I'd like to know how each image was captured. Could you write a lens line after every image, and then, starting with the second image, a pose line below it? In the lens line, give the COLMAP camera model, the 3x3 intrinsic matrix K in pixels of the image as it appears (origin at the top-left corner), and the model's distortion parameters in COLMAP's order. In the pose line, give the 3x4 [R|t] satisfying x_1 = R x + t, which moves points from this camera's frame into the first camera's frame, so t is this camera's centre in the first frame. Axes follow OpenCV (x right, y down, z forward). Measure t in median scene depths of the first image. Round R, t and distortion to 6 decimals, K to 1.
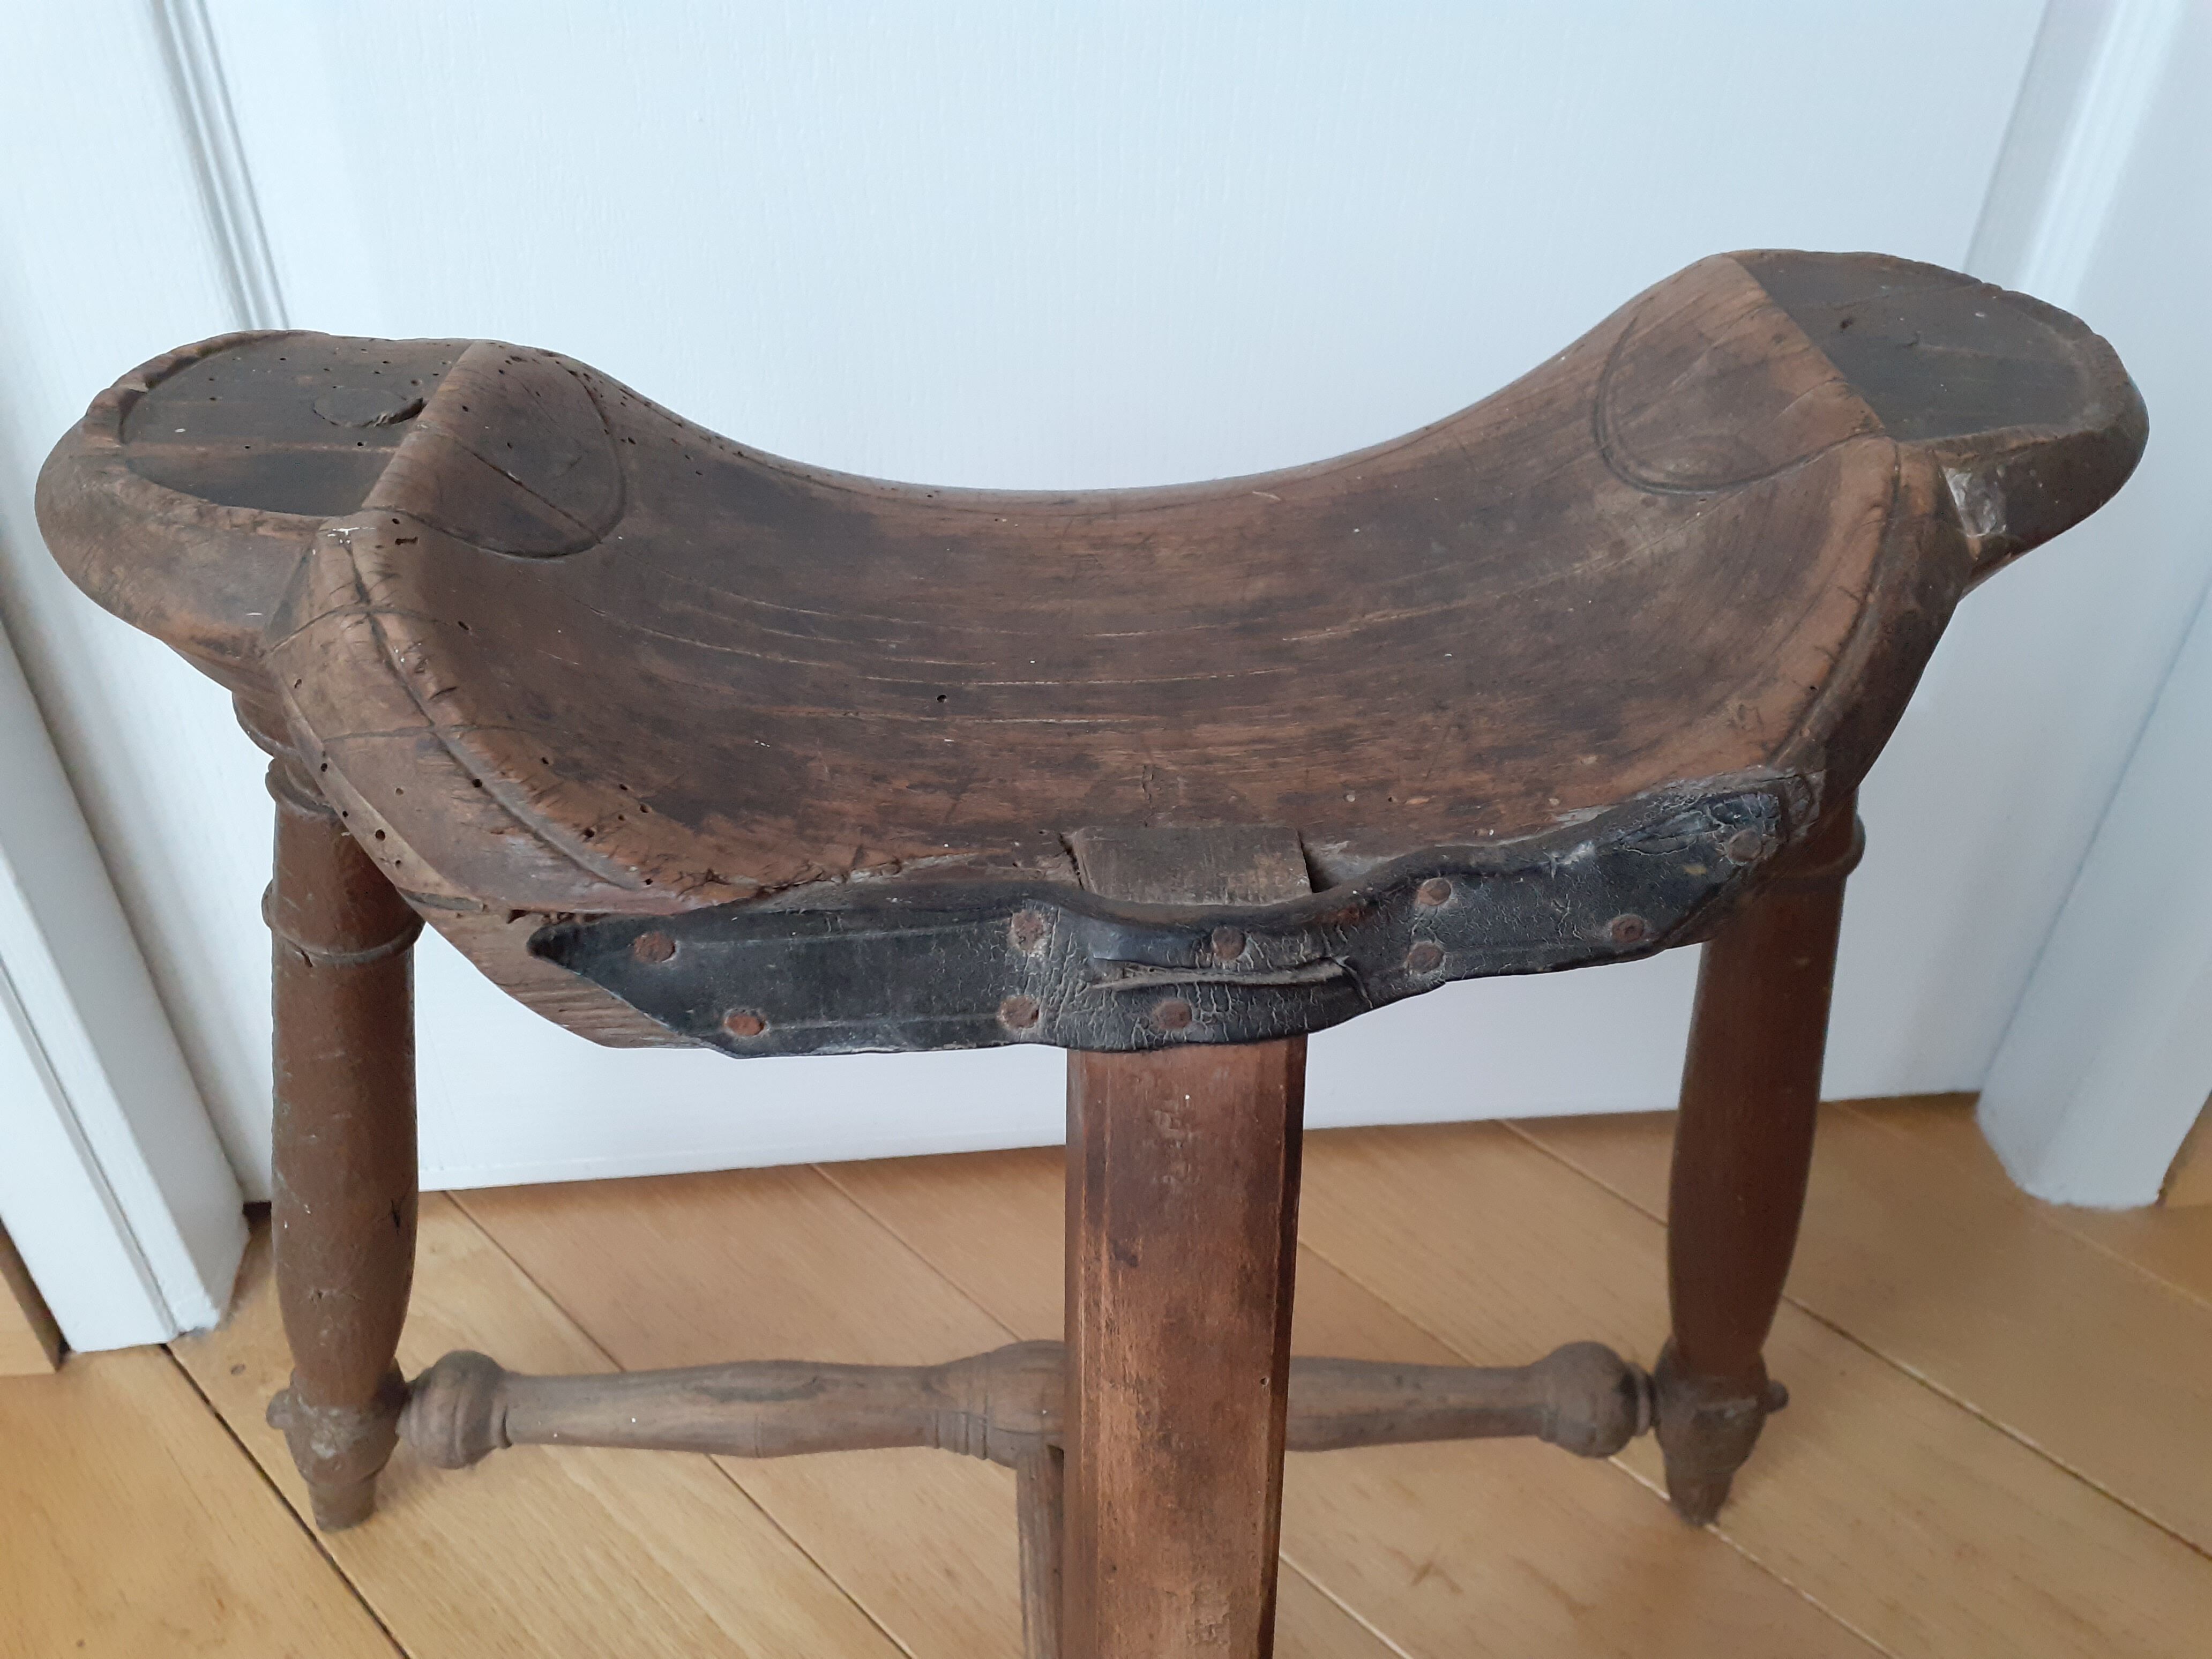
lens RADIAL K [[1732.0, 0, 1106.0], [0, 1732.0, 829.5], [0, 0, 1]] dist [0.137656, -0.294119]
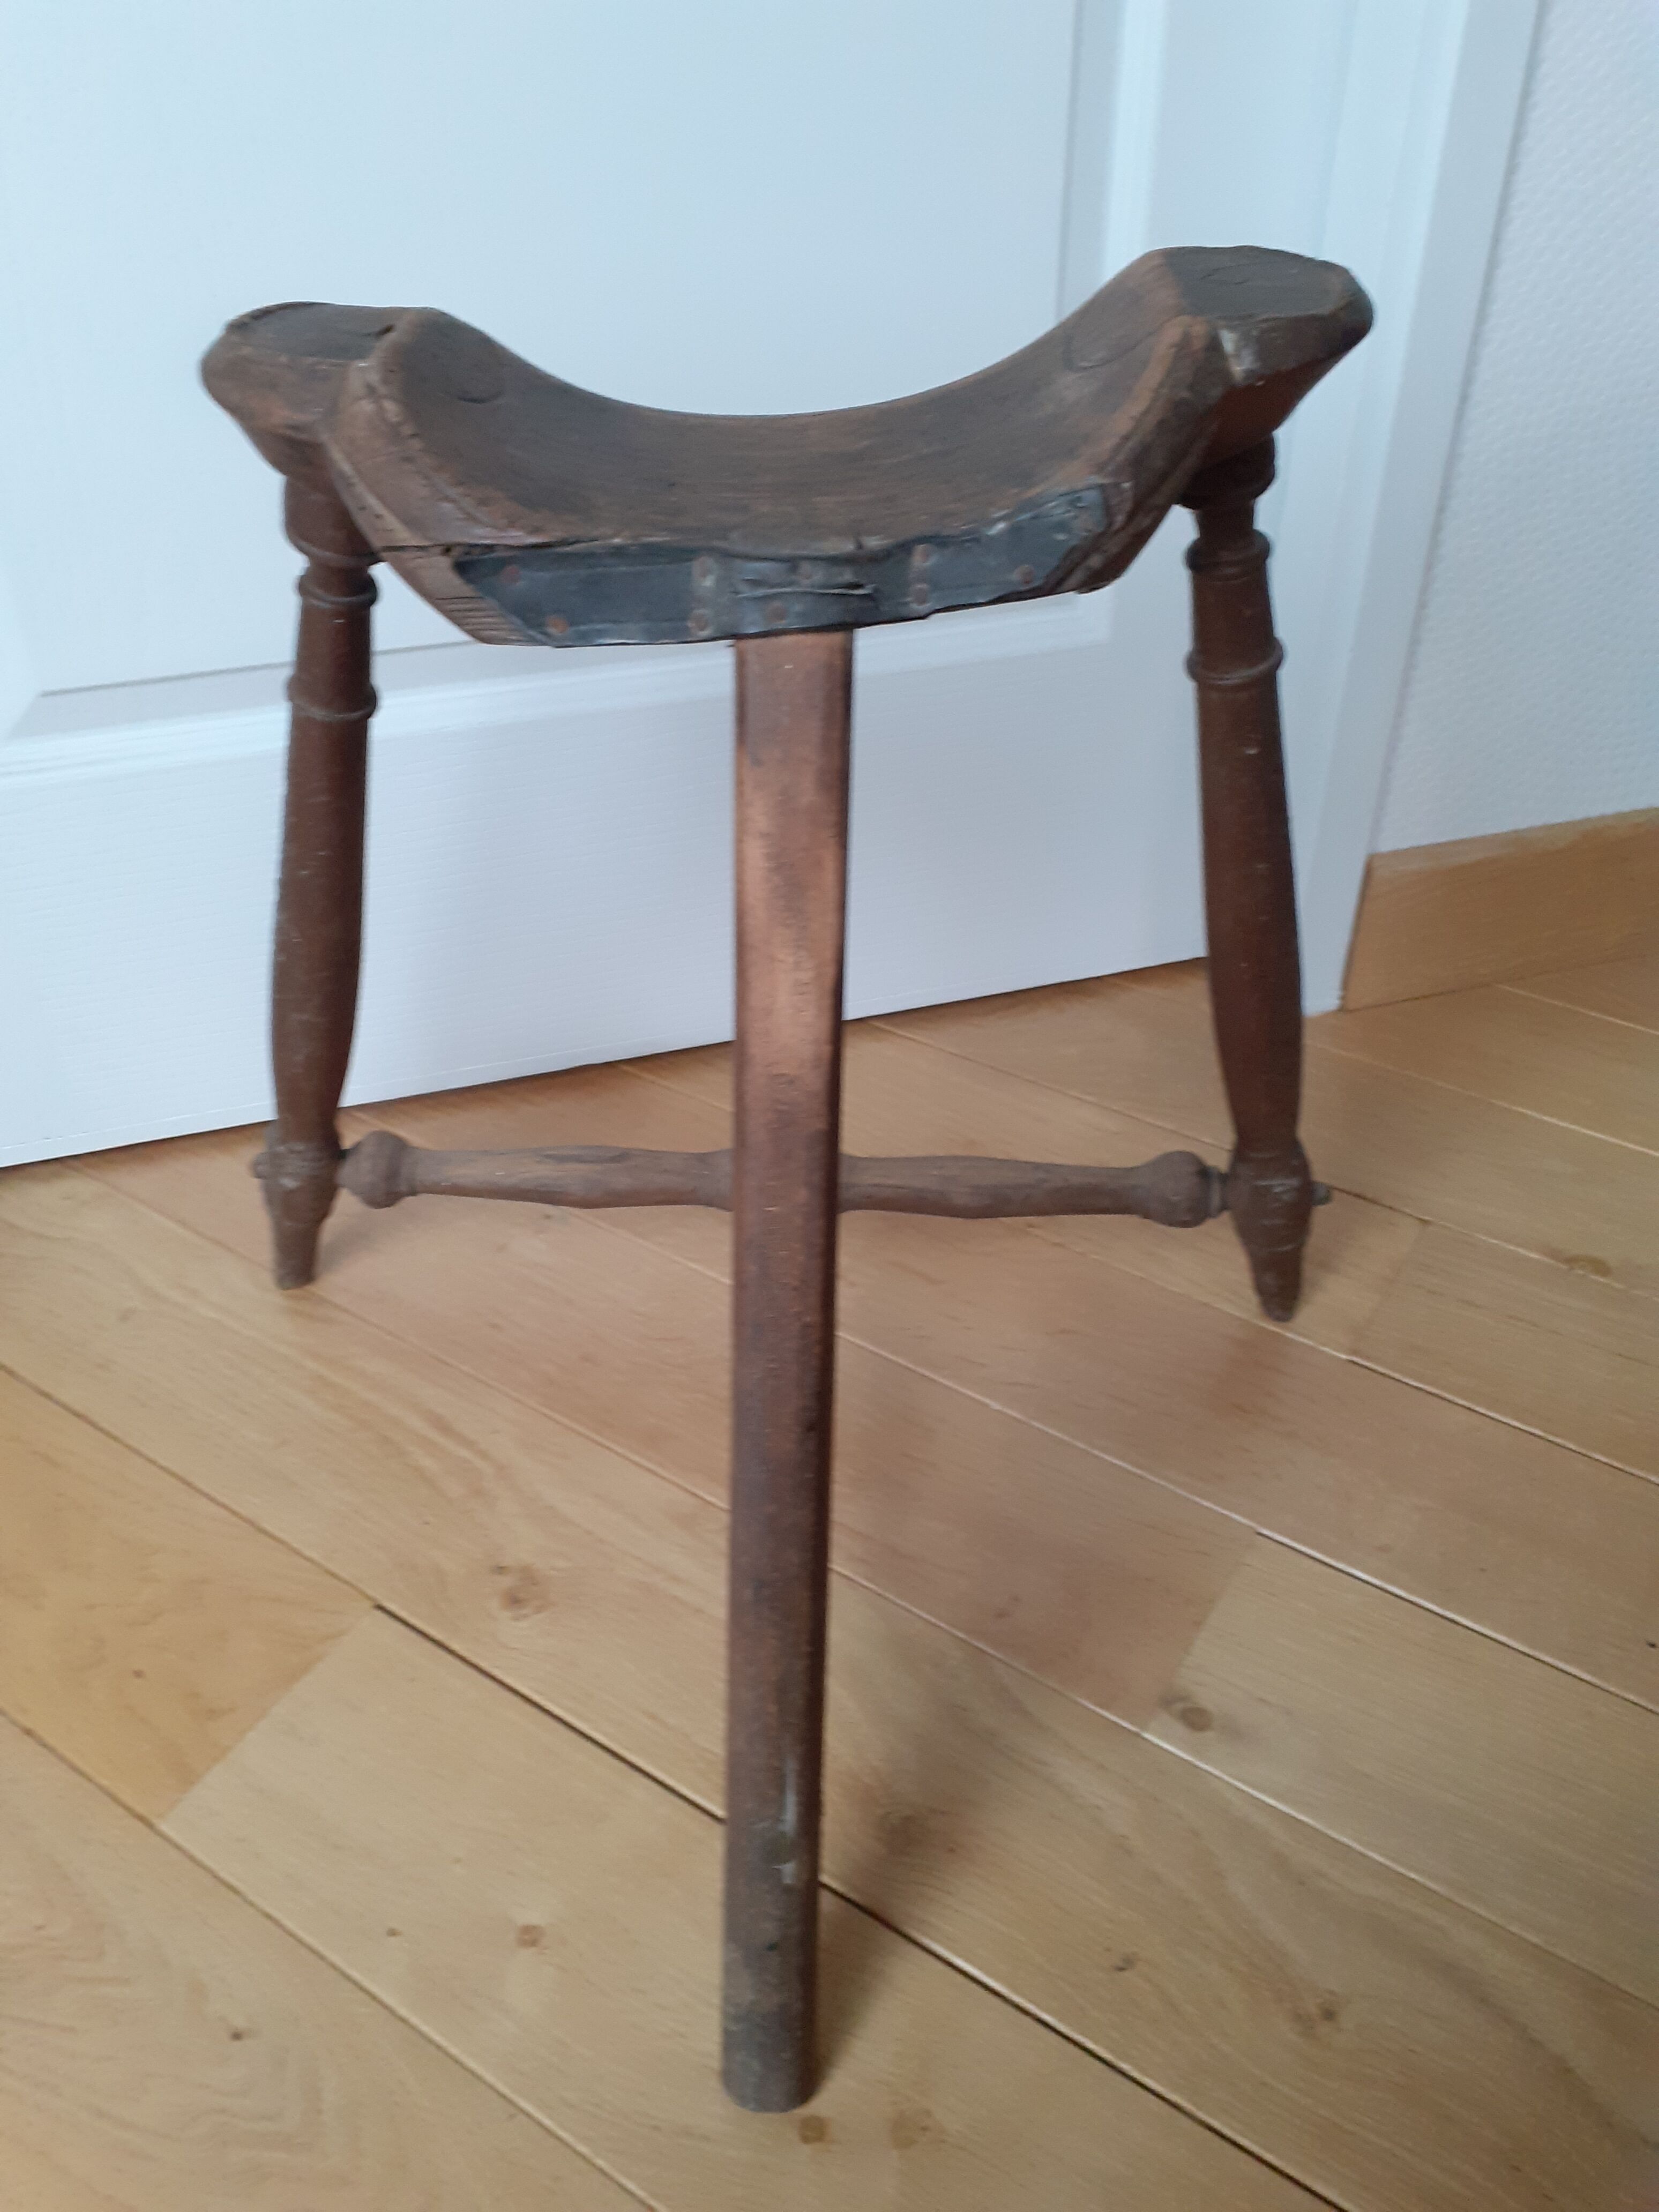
lens RADIAL K [[1668.4, 0, 780.1], [0, 1668.4, 1113.4], [0, 0, 1]] dist [0.002801, 0.001842]
pose [[0.994888, 0.022788, -0.098375, 0.211111], [-0.020746, 0.999549, 0.021733, 0.558449], [0.098826, -0.019581, 0.994912, -0.746719]]
